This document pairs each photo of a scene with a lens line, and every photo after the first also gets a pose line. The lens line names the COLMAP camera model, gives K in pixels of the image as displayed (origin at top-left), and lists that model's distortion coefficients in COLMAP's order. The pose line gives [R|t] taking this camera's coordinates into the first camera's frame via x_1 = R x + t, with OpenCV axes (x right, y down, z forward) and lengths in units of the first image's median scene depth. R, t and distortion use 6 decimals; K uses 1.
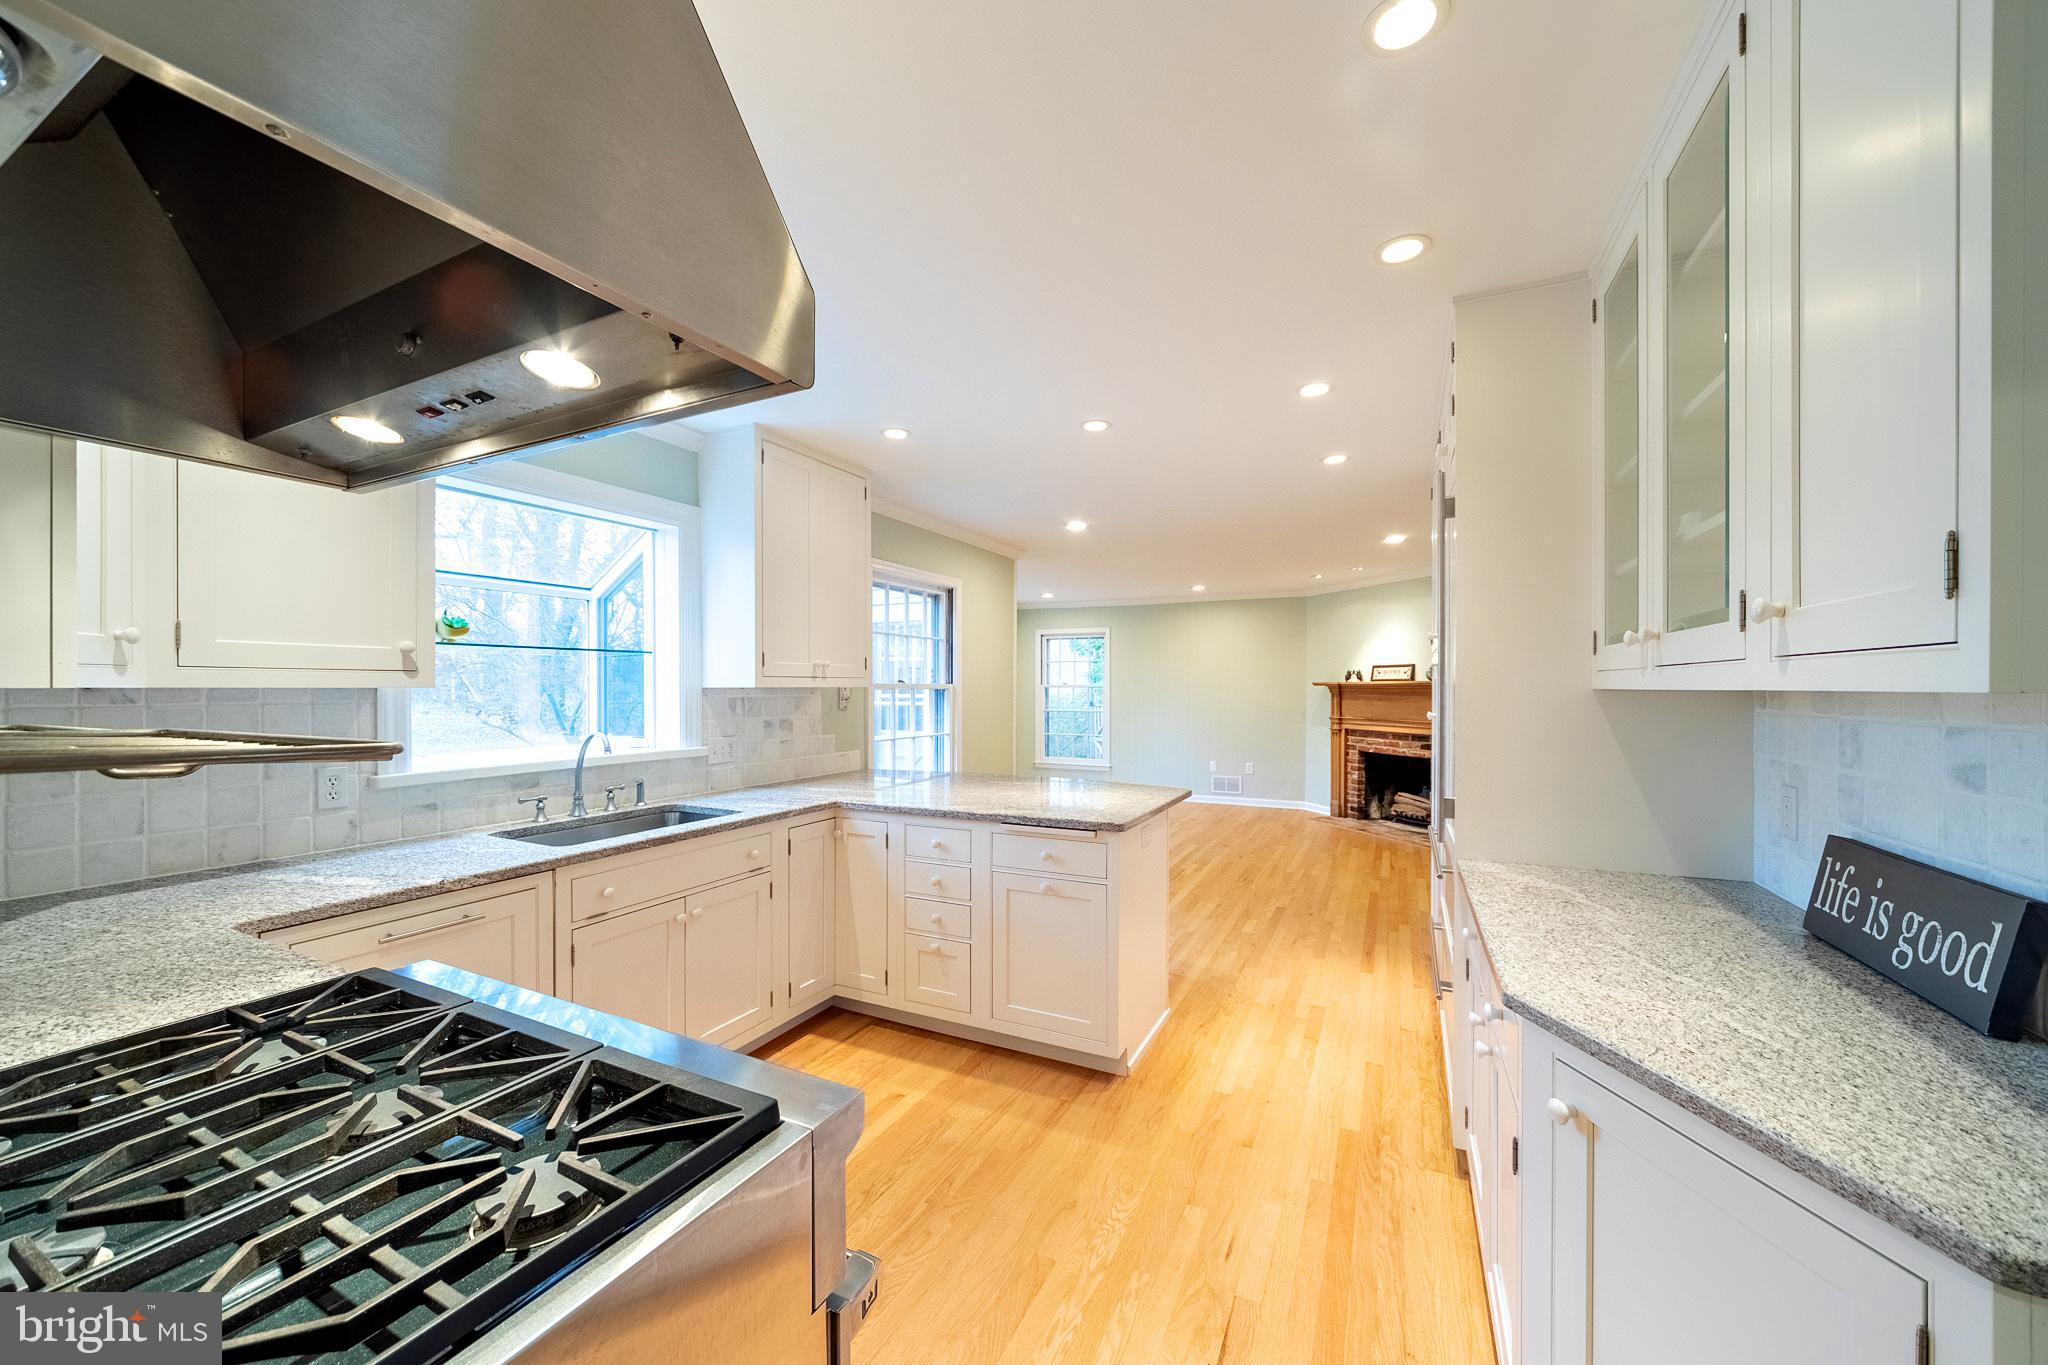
lens RADIAL K [[801.8, 0, 1024.0], [0, 801.8, 682.5], [0, 0, 1]] dist [-0.000433, 0.000092]
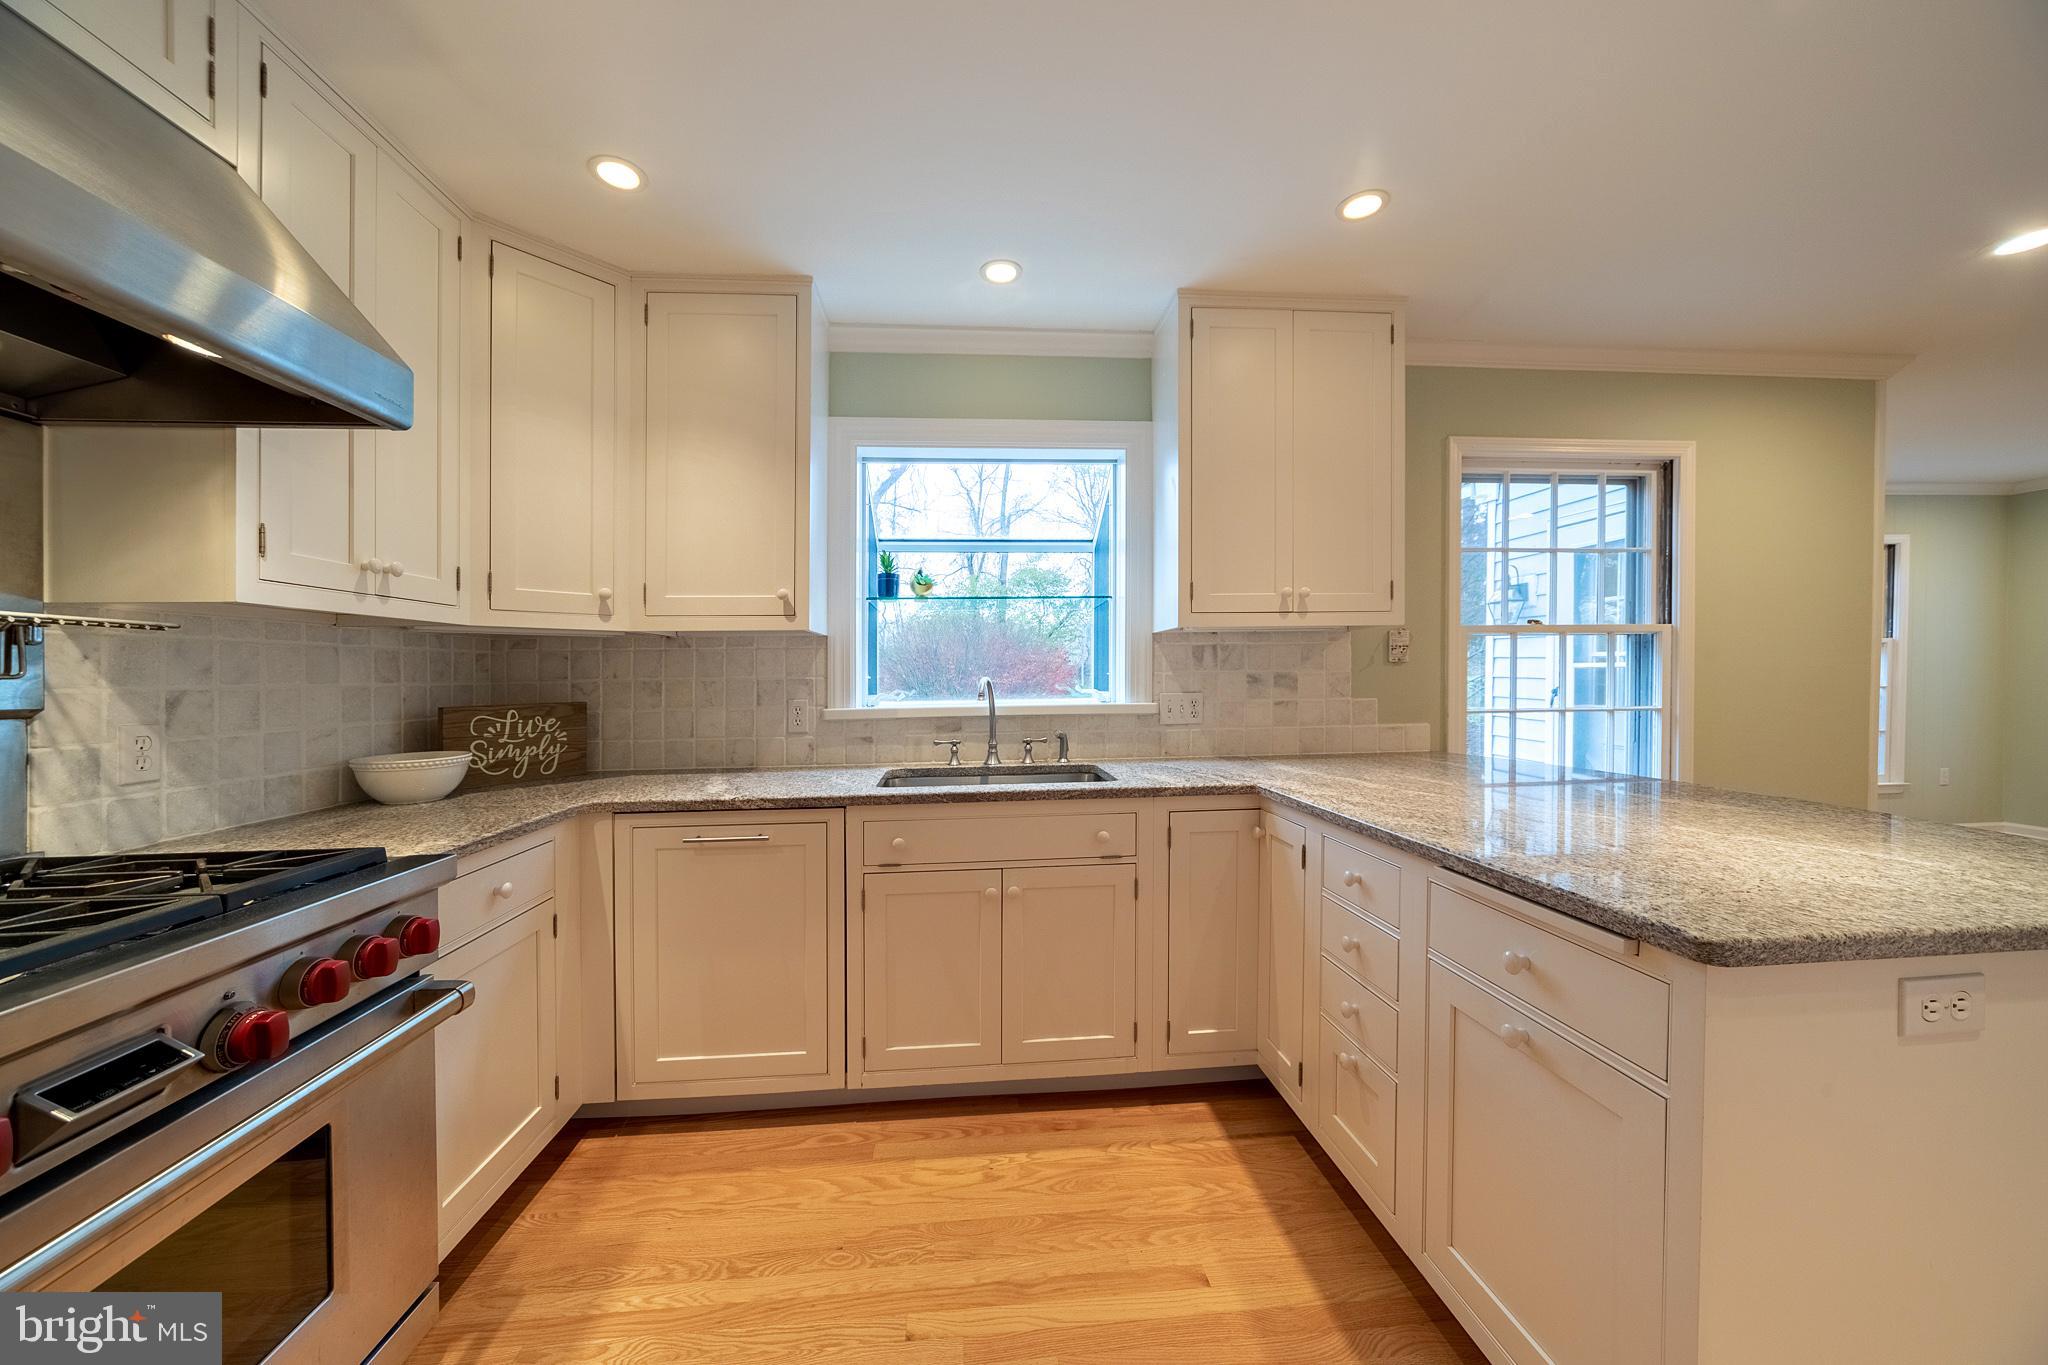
lens RADIAL K [[734.4, 0, 1024.0], [0, 734.4, 682.5], [0, 0, 1]] dist [-0.002570, -0.000103]
pose [[0.504960, 0.001043, -0.863142, 0.196482], [0.013691, 0.999864, 0.009217, 0.048817], [0.863034, -0.016471, 0.504877, 0.483122]]
